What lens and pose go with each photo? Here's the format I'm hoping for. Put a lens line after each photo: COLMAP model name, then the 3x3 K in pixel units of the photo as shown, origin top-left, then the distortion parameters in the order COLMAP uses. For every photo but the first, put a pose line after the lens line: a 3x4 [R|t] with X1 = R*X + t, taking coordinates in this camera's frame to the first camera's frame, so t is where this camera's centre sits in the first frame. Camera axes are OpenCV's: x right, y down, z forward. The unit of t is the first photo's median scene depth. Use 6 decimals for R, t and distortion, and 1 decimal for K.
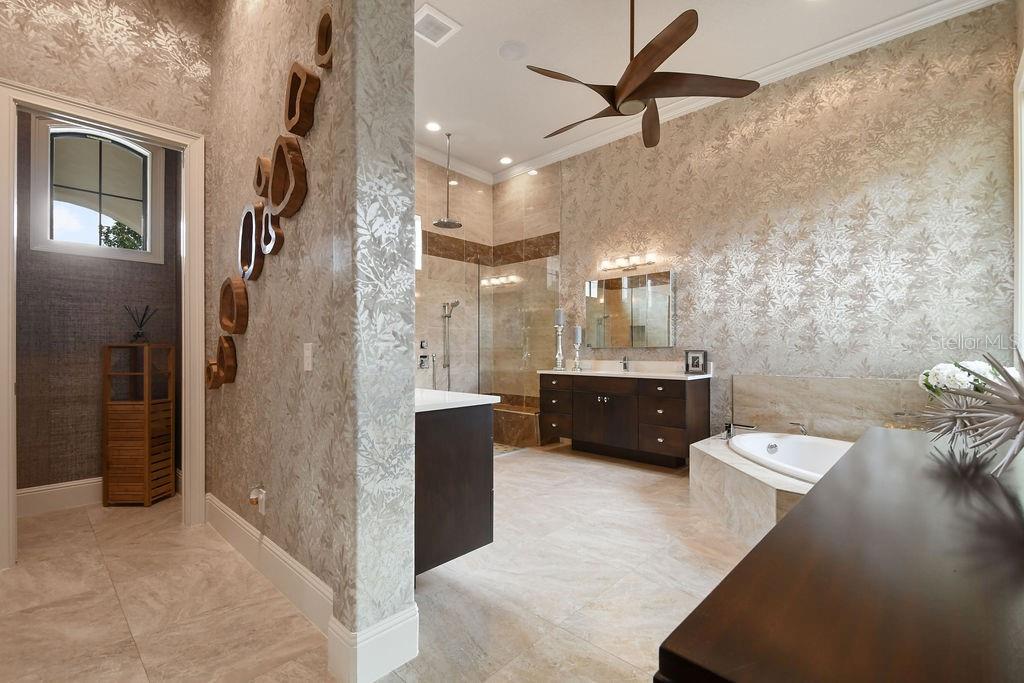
lens RADIAL K [[460.3, 0, 515.9], [0, 460.3, 350.6], [0, 0, 1]] dist [-0.002128, -0.000296]
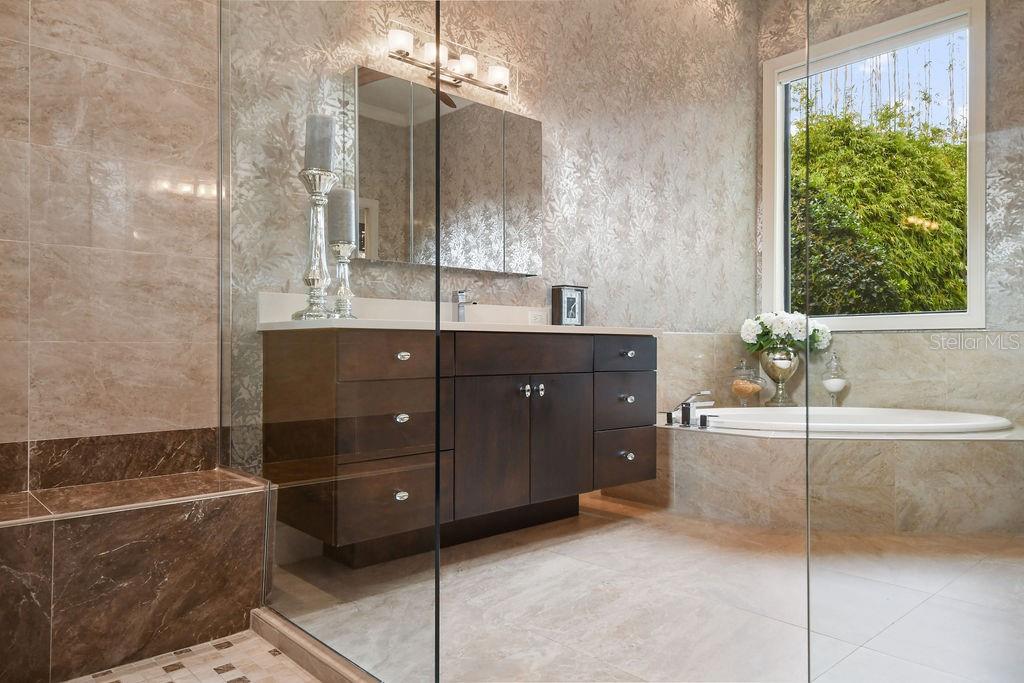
lens RADIAL K [[686.9, 0, 514.3], [0, 686.9, 347.6], [0, 0, 1]] dist [0.007042, 0.001119]
pose [[0.072424, 0.000806, 0.997374, -0.369626], [0.000443, 1.000000, -0.000840, 0.064032], [-0.997374, 0.000503, 0.072424, 0.899689]]
